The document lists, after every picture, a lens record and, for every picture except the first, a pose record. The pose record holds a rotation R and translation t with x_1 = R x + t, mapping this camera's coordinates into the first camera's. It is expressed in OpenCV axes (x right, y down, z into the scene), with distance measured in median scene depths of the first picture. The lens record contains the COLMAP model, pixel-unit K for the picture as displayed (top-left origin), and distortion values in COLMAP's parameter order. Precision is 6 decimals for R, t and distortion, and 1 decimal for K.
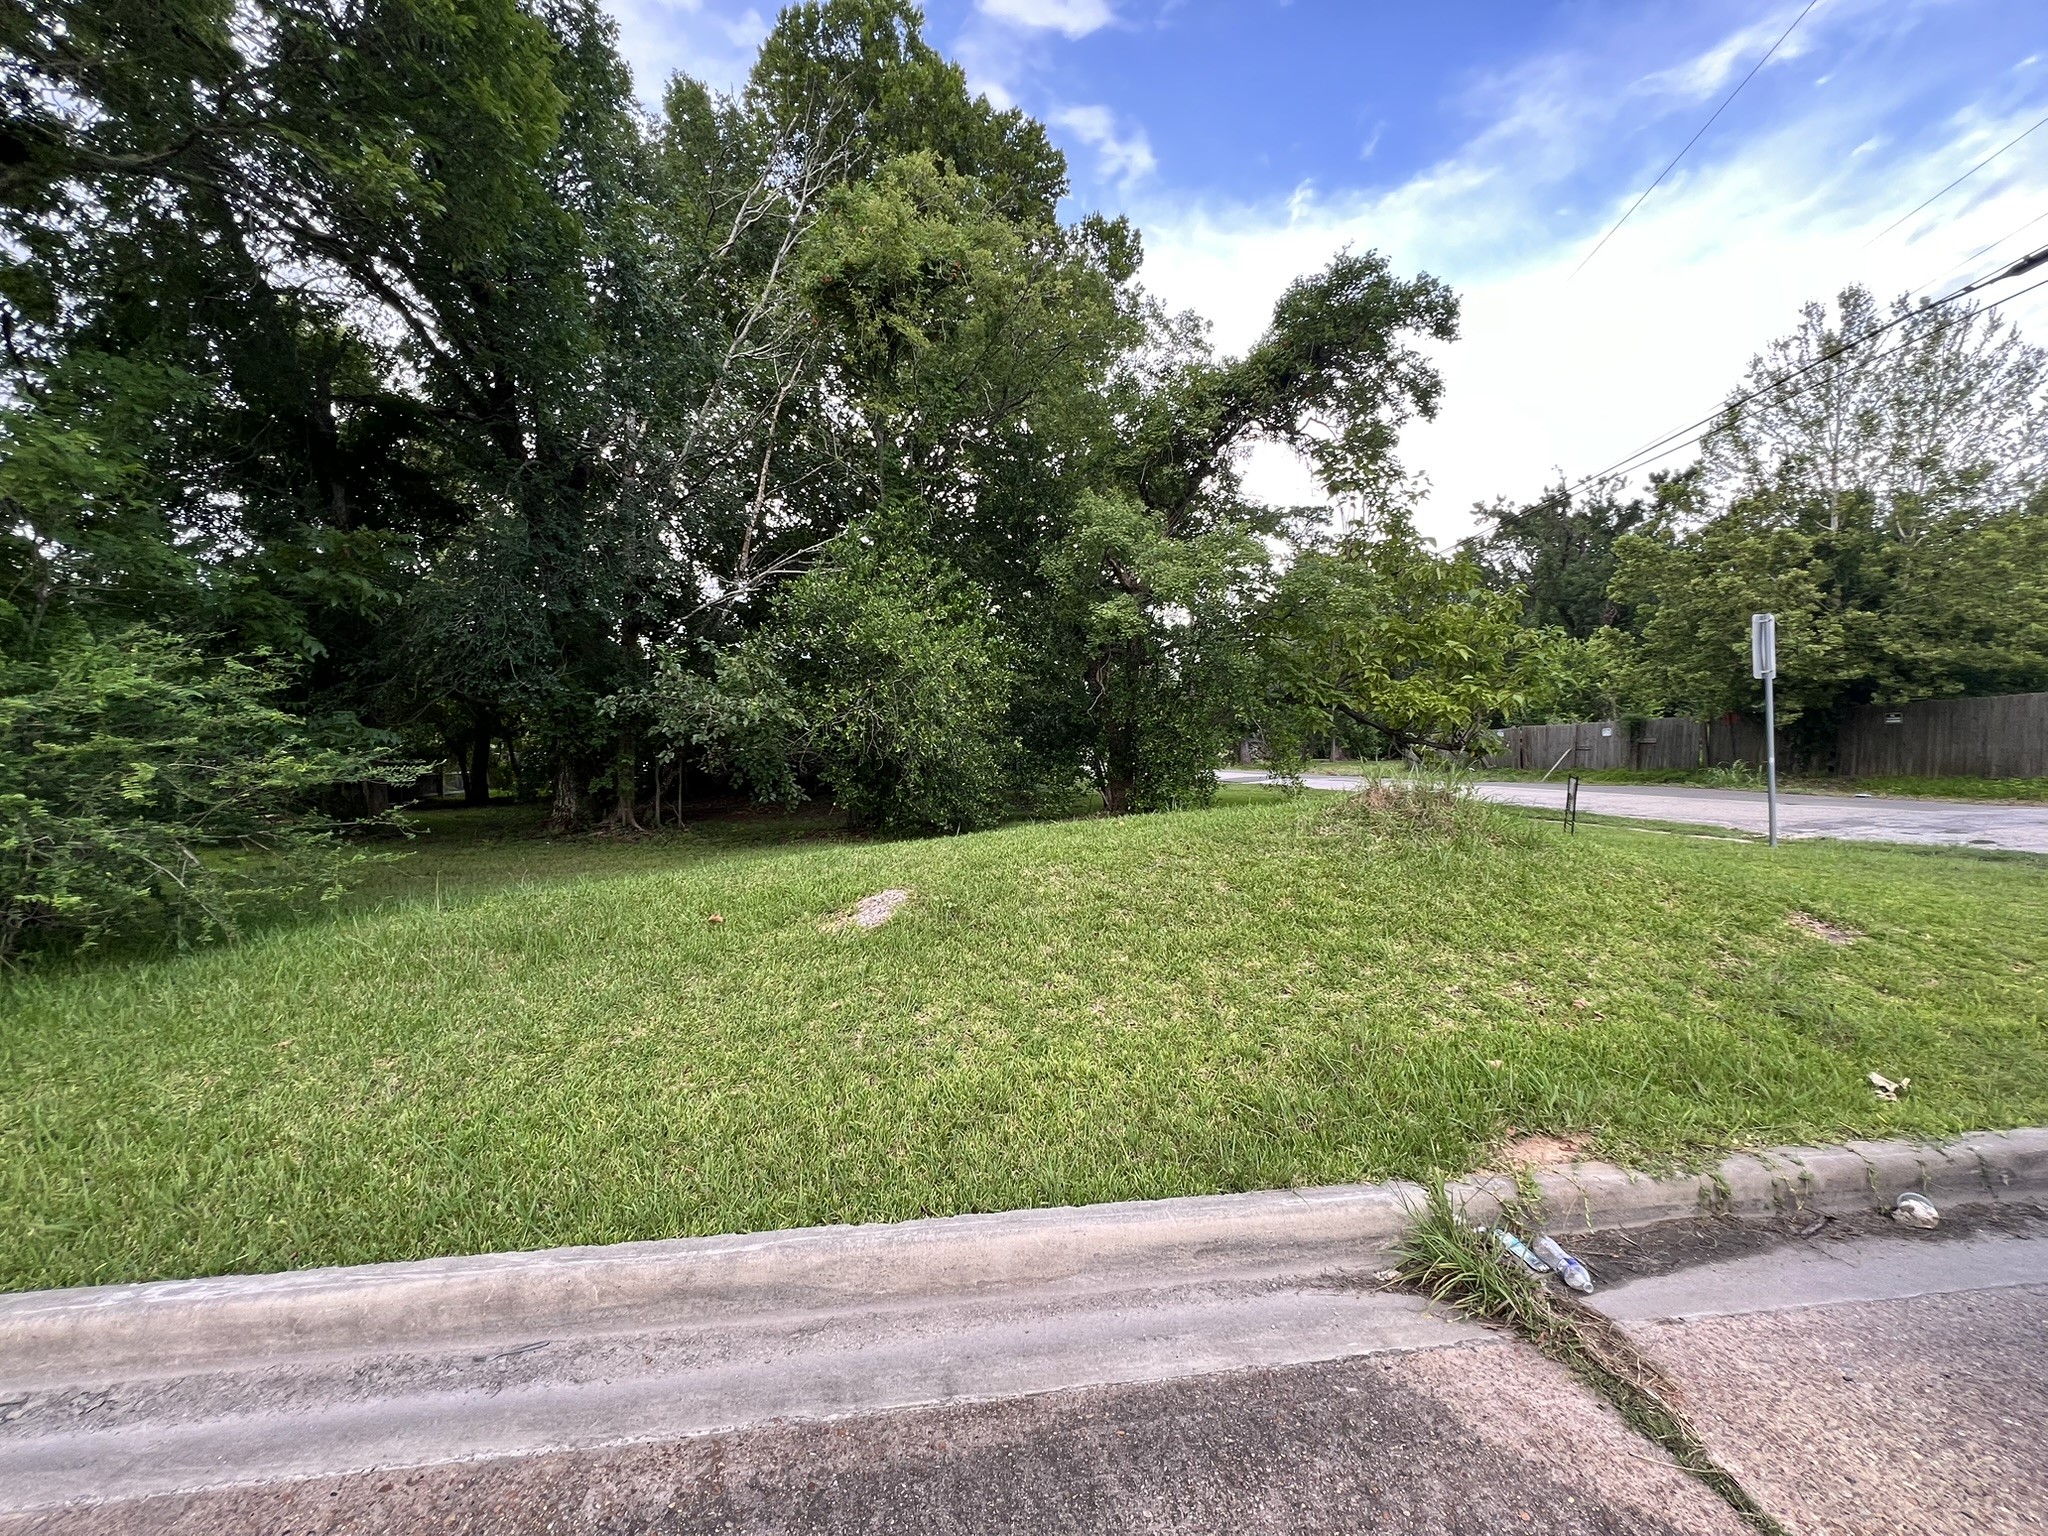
lens RADIAL K [[819.2, 0, 1015.6], [0, 819.2, 769.7], [0, 0, 1]] dist [-0.000885, 0.000183]
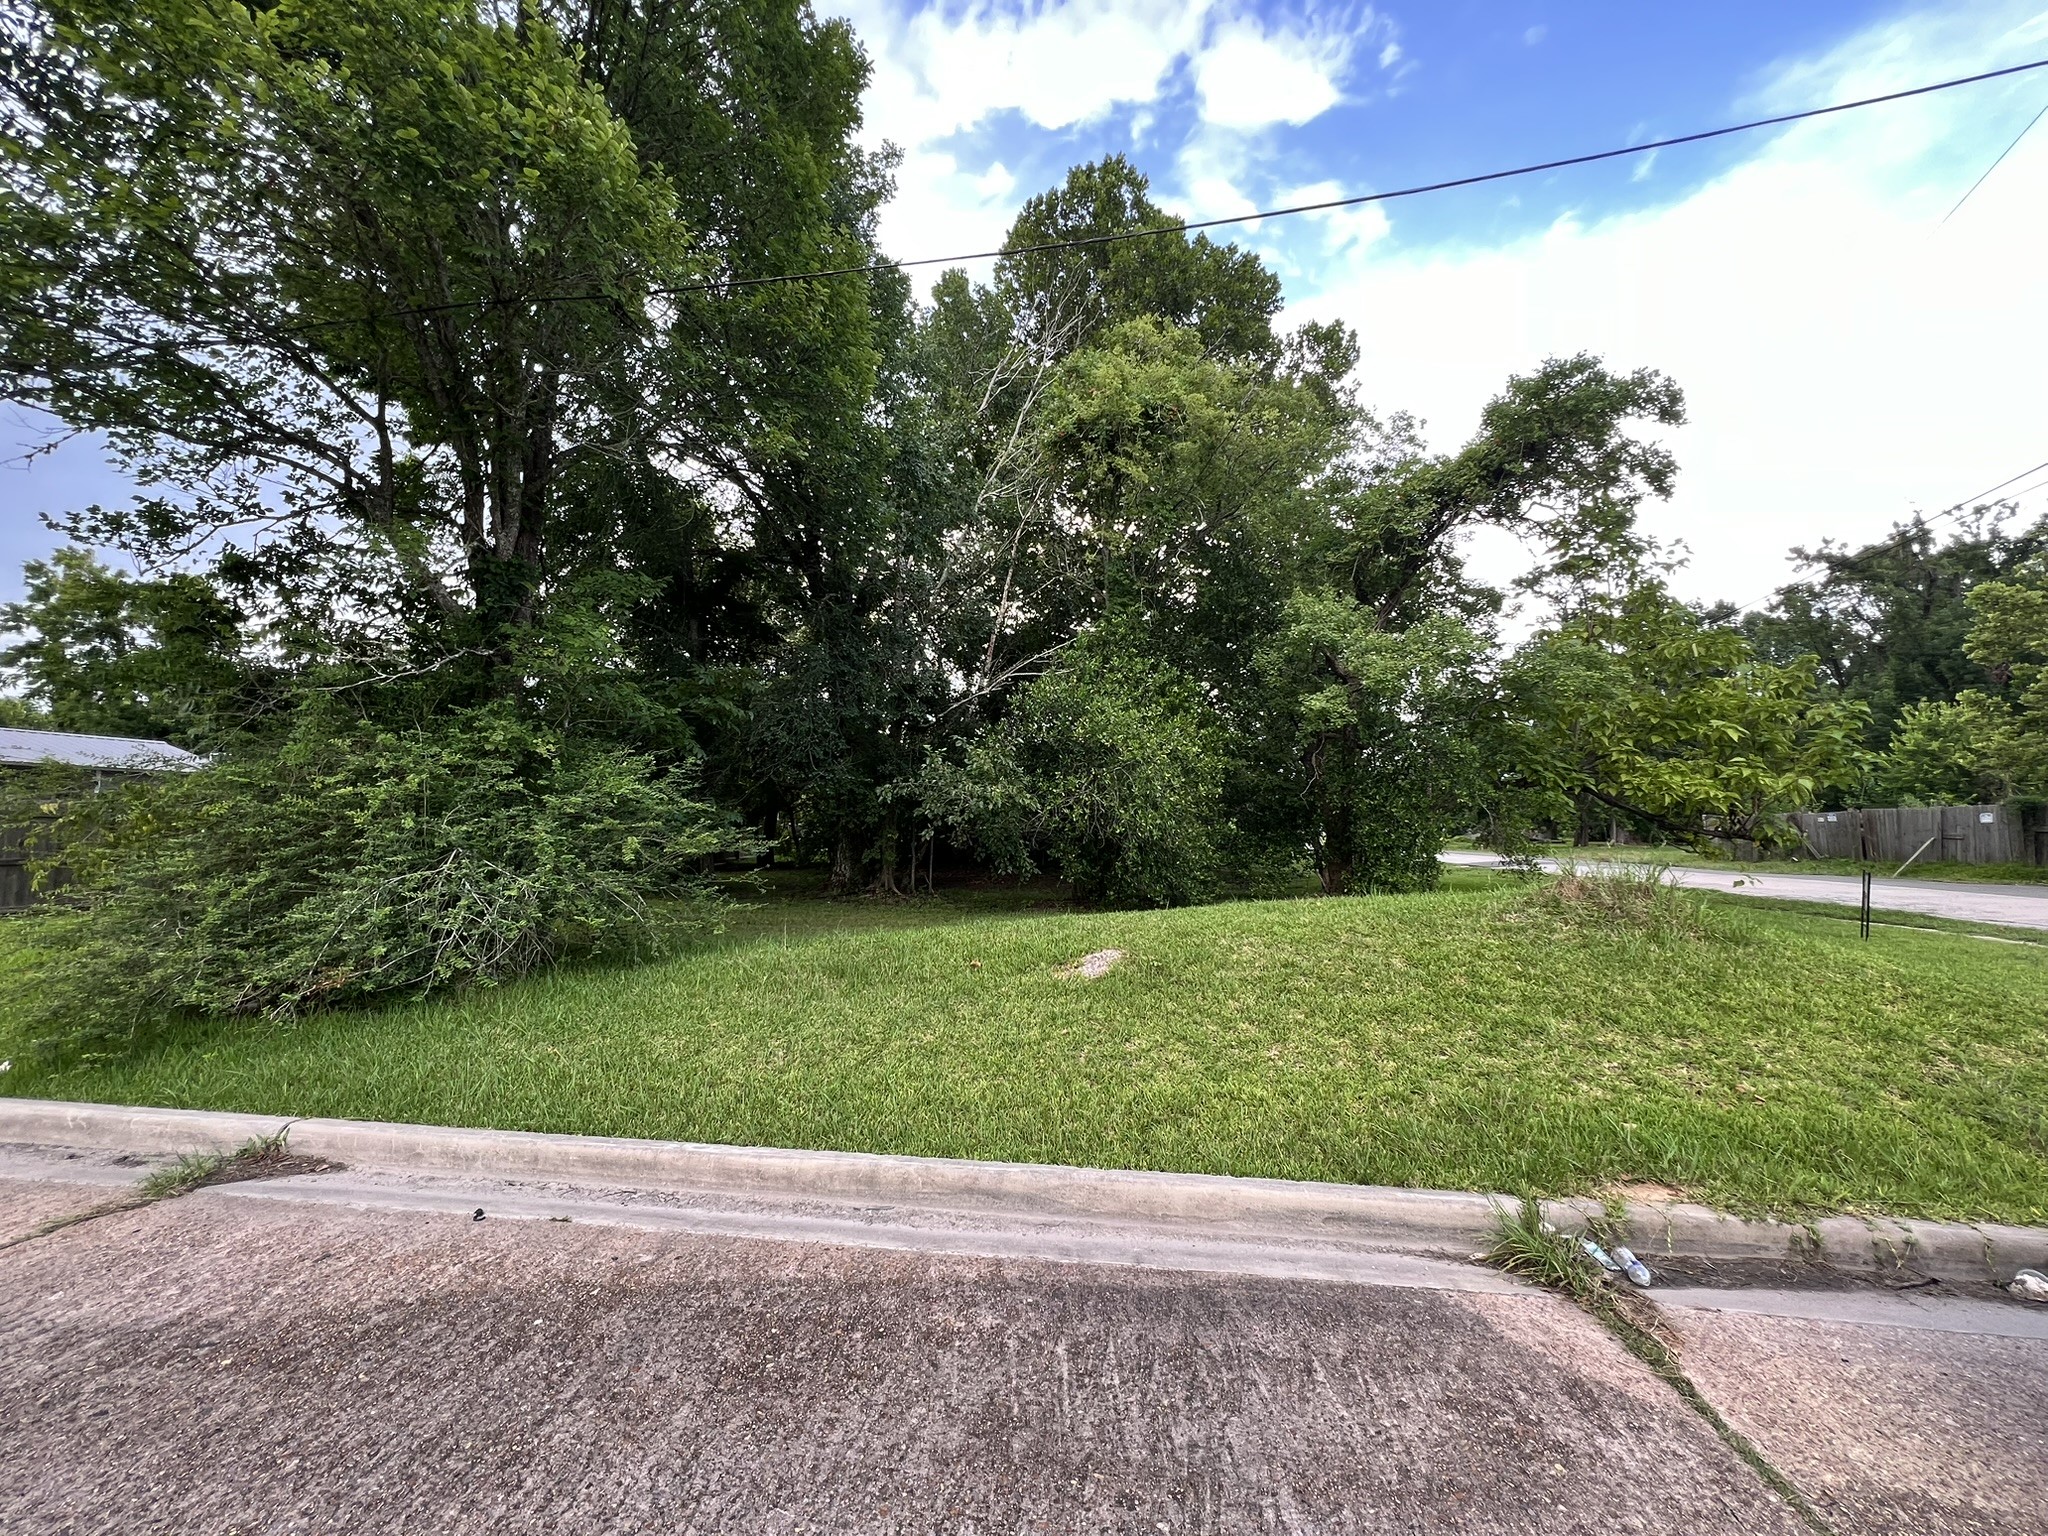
lens RADIAL K [[819.2, 0, 1015.6], [0, 819.2, 769.7], [0, 0, 1]] dist [-0.000885, 0.000183]
pose [[0.963511, -0.003700, -0.267642, 0.023206], [-0.020439, 0.995968, -0.087348, -0.006955], [0.266886, 0.089631, 0.959551, -0.130281]]
